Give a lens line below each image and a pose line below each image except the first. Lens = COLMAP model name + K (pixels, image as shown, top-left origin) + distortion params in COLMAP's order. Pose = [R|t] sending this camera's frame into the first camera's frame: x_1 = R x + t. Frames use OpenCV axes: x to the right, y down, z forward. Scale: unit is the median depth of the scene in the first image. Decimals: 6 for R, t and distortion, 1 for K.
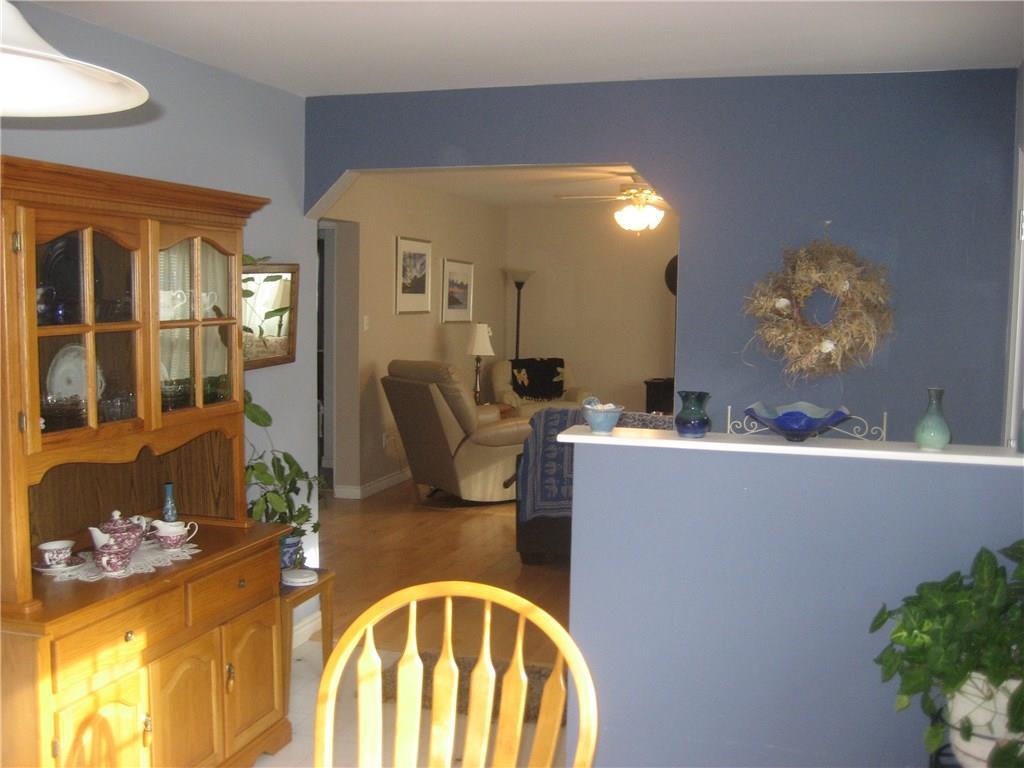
lens RADIAL K [[1073.2, 0, 509.7], [0, 1073.2, 383.1], [0, 0, 1]] dist [-0.078032, 0.000000]
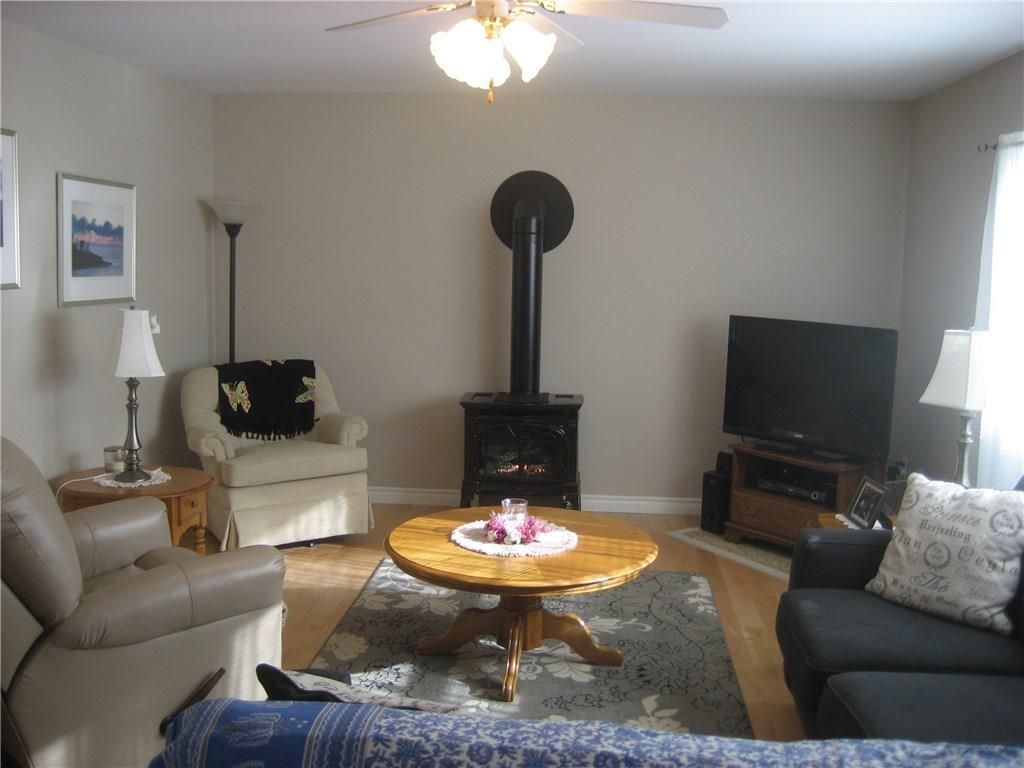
lens RADIAL K [[1073.2, 0, 511.4], [0, 1073.2, 381.9], [0, 0, 1]] dist [-0.078032, 0.000000]
pose [[0.975415, -0.023576, 0.219112, 0.028507], [0.013277, 0.998742, 0.048357, -0.038383], [-0.219977, -0.044259, 0.974501, 0.439654]]
